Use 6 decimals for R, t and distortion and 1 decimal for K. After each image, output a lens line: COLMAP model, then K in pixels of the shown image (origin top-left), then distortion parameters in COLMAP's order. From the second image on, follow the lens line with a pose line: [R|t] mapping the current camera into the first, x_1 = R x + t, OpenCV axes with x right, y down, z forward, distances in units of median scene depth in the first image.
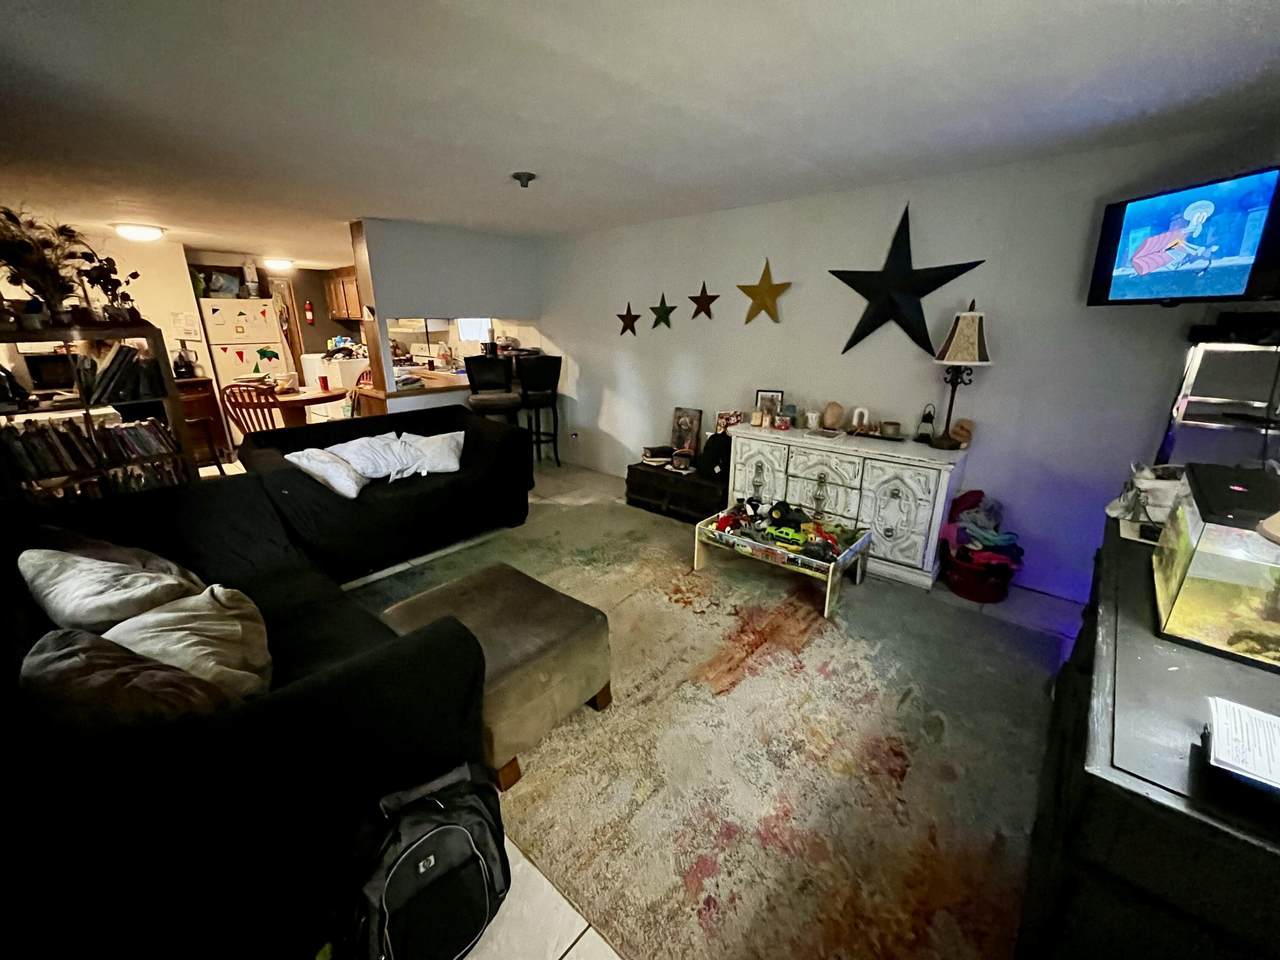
lens RADIAL K [[517.6, 0, 637.5], [0, 517.6, 481.0], [0, 0, 1]] dist [-0.001746, -0.000290]
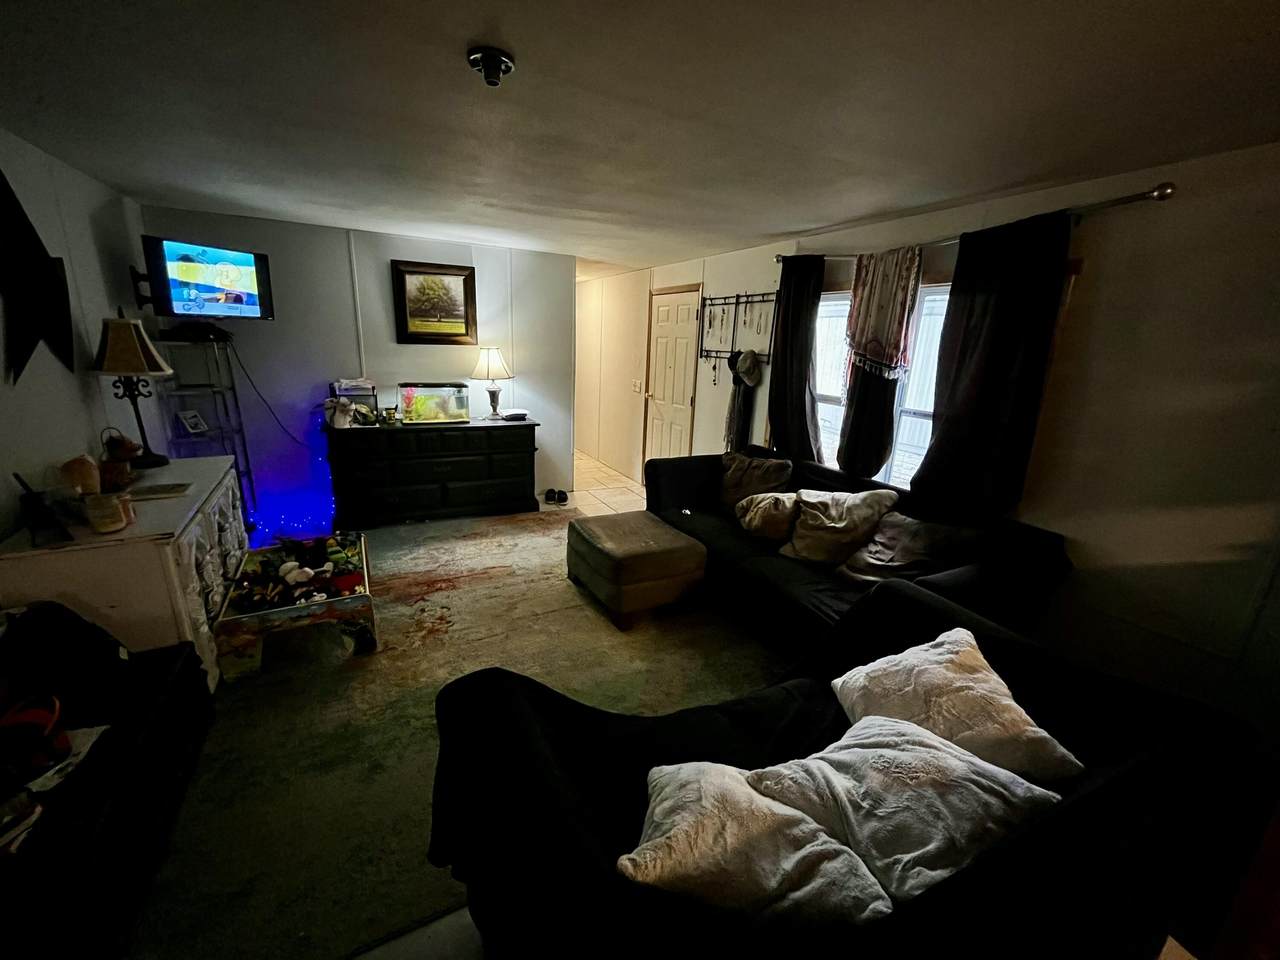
lens RADIAL K [[517.6, 0, 637.3], [0, 517.6, 484.7], [0, 0, 1]] dist [-0.001746, -0.000290]
pose [[-0.938386, -0.126045, 0.321783, -0.389945], [0.068700, 0.844494, 0.531141, -0.348654], [-0.338692, 0.520522, -0.783802, 1.079749]]
